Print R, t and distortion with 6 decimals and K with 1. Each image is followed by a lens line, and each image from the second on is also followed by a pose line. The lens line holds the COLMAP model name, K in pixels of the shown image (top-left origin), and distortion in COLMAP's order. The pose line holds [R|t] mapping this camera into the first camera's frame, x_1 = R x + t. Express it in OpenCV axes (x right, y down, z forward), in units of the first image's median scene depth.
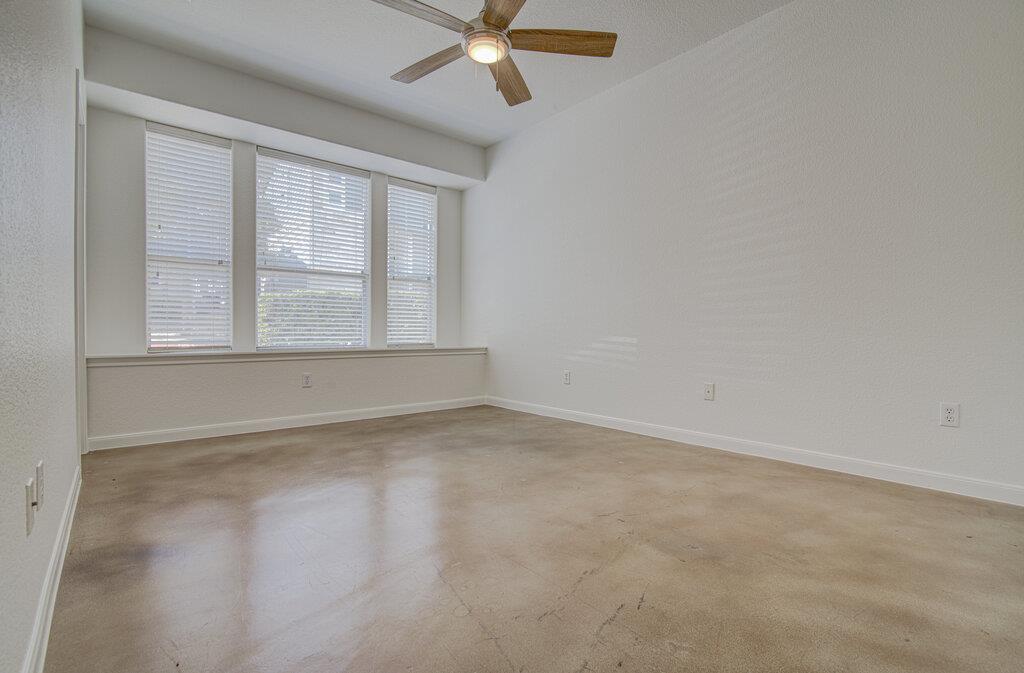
lens RADIAL K [[477.0, 0, 509.4], [0, 477.0, 335.0], [0, 0, 1]] dist [-0.003389, -0.000315]
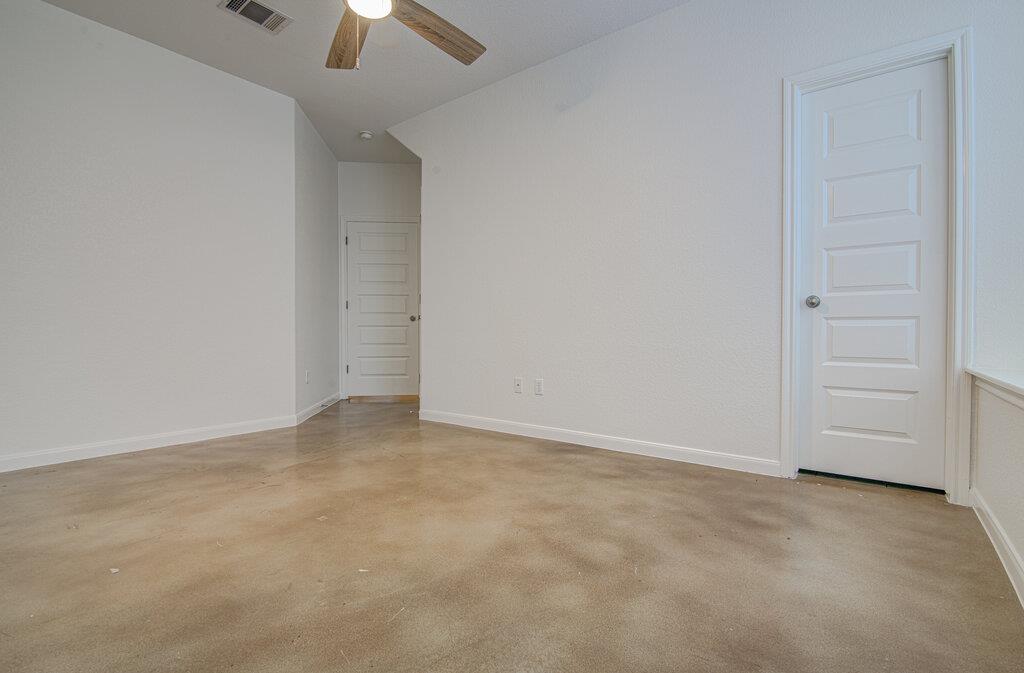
lens RADIAL K [[477.0, 0, 515.9], [0, 477.0, 335.7], [0, 0, 1]] dist [-0.003389, -0.000315]
pose [[-0.978246, -0.000137, -0.207449, -0.131615], [-0.003498, 0.999868, 0.015835, -0.018683], [0.207420, 0.016217, -0.978118, 1.994644]]
